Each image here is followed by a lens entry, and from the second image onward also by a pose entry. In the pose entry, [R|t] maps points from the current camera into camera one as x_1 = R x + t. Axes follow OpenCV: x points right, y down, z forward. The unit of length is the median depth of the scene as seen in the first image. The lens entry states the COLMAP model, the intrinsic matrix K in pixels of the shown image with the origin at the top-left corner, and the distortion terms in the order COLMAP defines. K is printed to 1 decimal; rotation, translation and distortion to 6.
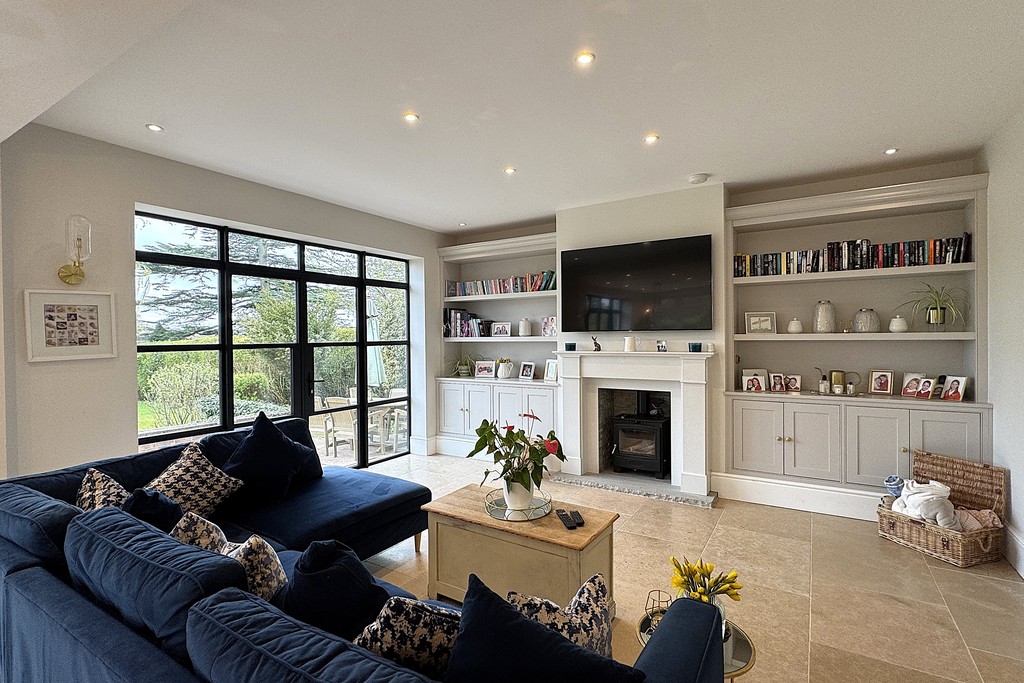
lens RADIAL K [[481.7, 0, 517.2], [0, 481.7, 337.4], [0, 0, 1]] dist [-0.014655, 0.001160]
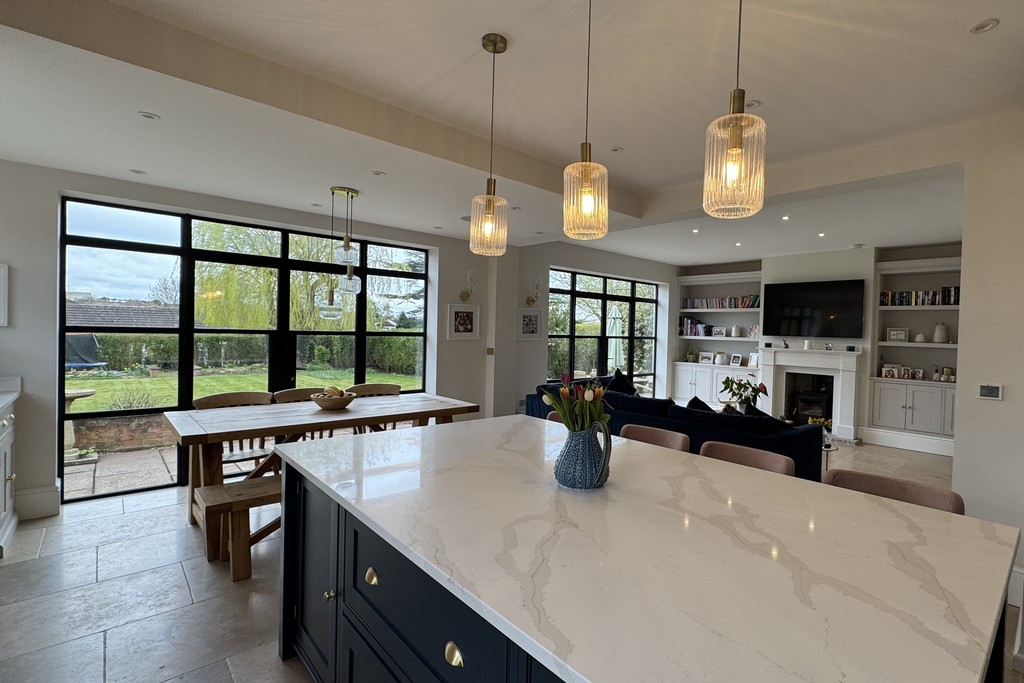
lens RADIAL K [[481.7, 0, 584.0], [0, 481.7, 339.1], [0, 0, 1]] dist [-0.014655, 0.001160]
pose [[0.971569, 0.041884, -0.233023, -0.124889], [-0.039401, 0.999106, 0.015301, -0.000371], [0.233456, -0.005684, 0.972351, -0.763841]]
